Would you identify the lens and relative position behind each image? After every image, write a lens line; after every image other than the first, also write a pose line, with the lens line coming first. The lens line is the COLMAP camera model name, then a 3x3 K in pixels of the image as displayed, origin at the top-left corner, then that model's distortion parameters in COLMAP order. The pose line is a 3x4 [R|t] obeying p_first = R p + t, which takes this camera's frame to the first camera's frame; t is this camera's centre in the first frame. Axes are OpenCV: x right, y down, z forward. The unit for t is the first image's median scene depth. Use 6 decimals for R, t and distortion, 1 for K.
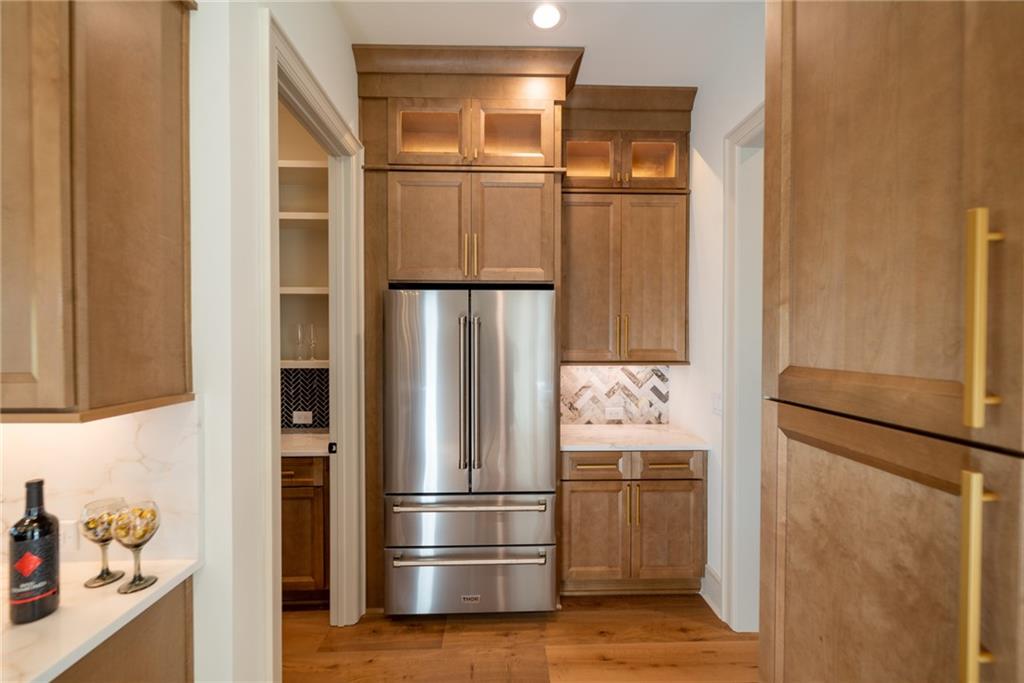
lens RADIAL K [[400.8, 0, 511.8], [0, 400.8, 346.0], [0, 0, 1]] dist [0.000810, 0.000228]
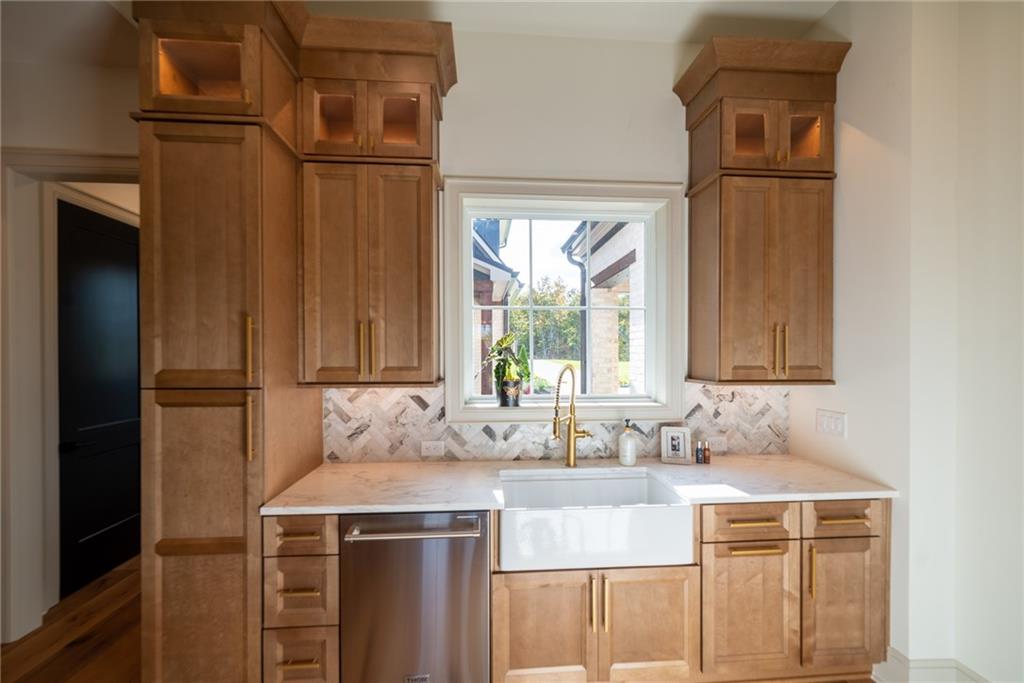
lens RADIAL K [[405.2, 0, 510.2], [0, 405.2, 355.9], [0, 0, 1]] dist [0.001496, 0.000126]
pose [[-0.037468, -0.009496, 0.999253, -0.458609], [0.014232, 0.999848, 0.010035, -0.004240], [-0.999196, 0.014597, -0.037327, -0.208394]]
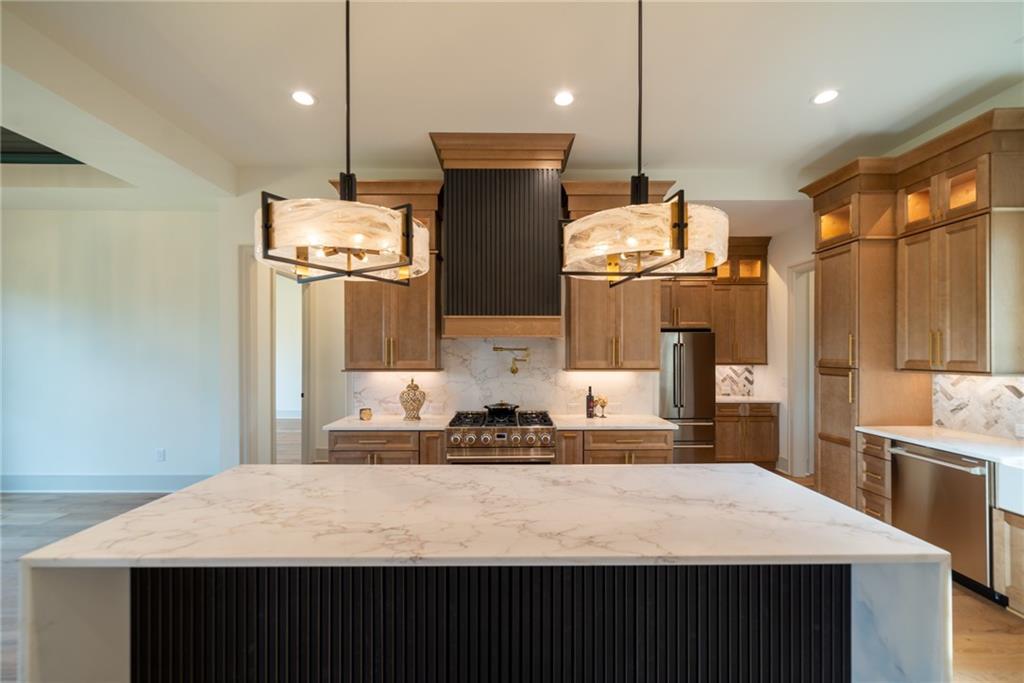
lens RADIAL K [[405.2, 0, 510.2], [0, 405.2, 355.9], [0, 0, 1]] dist [0.001496, 0.000126]
pose [[0.999742, -0.001920, -0.022654, -0.929040], [0.001684, 0.999944, -0.010428, 0.020407], [0.022673, 0.010388, 0.999689, -1.252034]]
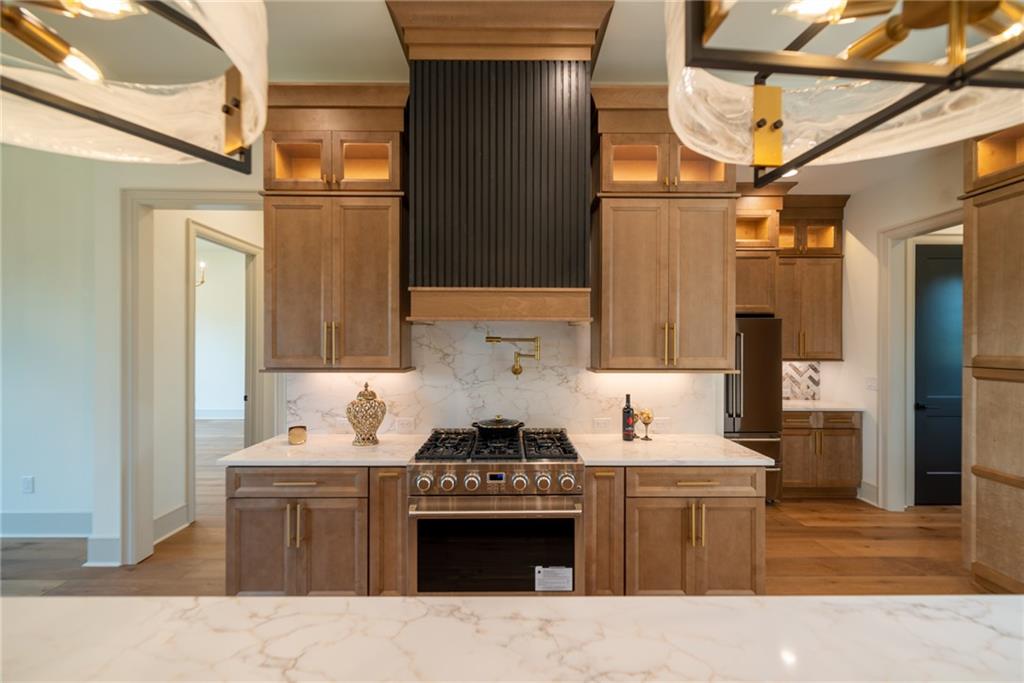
lens RADIAL K [[400.8, 0, 511.8], [0, 400.8, 346.0], [0, 0, 1]] dist [0.000810, 0.000228]
pose [[0.999778, 0.000668, -0.021066, -0.940967], [-0.000959, 0.999904, -0.013797, 0.009268], [0.021054, 0.013814, 0.999683, -0.715273]]
